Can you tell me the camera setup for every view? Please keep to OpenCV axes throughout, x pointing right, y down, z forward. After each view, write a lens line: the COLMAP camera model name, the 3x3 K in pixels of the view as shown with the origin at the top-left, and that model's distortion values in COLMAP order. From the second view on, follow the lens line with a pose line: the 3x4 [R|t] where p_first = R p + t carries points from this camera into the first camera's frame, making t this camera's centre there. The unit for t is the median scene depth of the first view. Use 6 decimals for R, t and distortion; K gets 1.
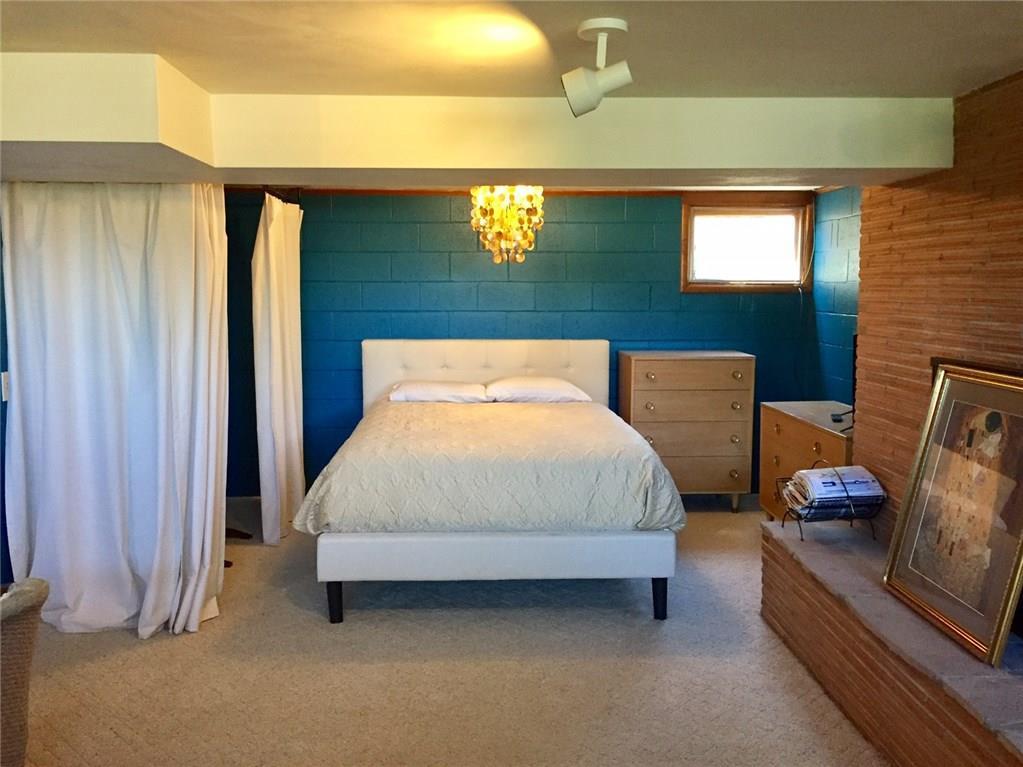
lens RADIAL K [[884.9, 0, 511.9], [0, 884.9, 385.7], [0, 0, 1]] dist [0.087919, -0.111966]
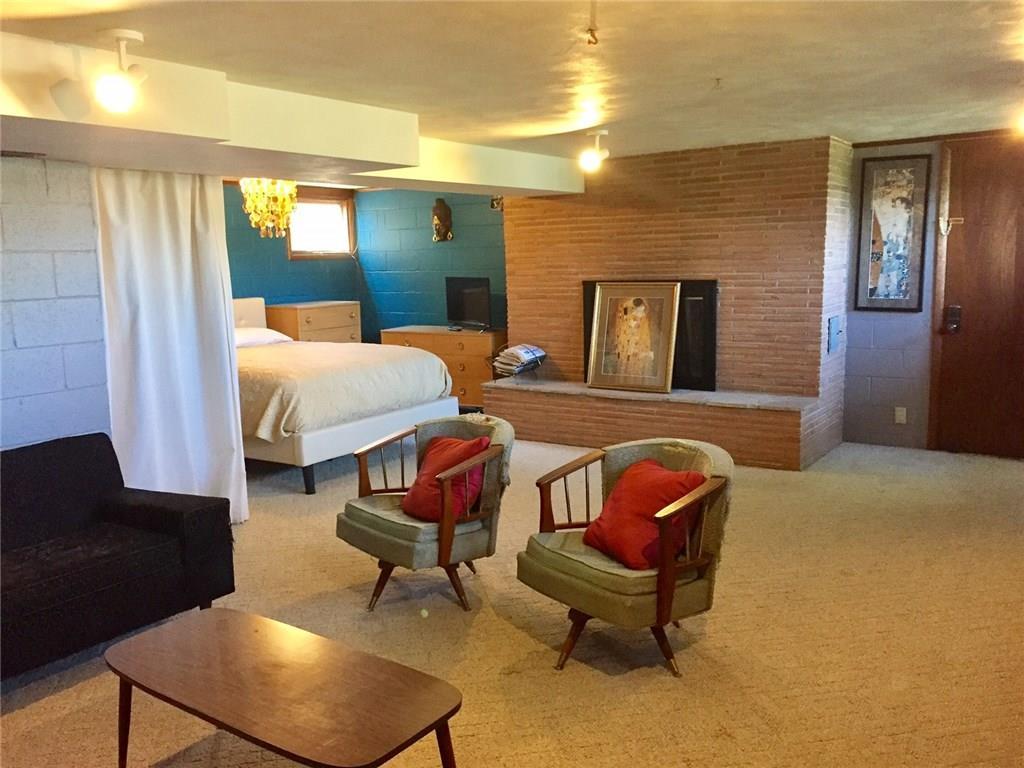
lens RADIAL K [[885.8, 0, 504.9], [0, 885.8, 384.9], [0, 0, 1]] dist [0.087919, -0.111966]
pose [[0.587798, -0.134805, 0.797697, -1.209766], [0.117118, 0.989812, 0.080971, 0.018594], [-0.800485, 0.045830, 0.597597, -0.098307]]
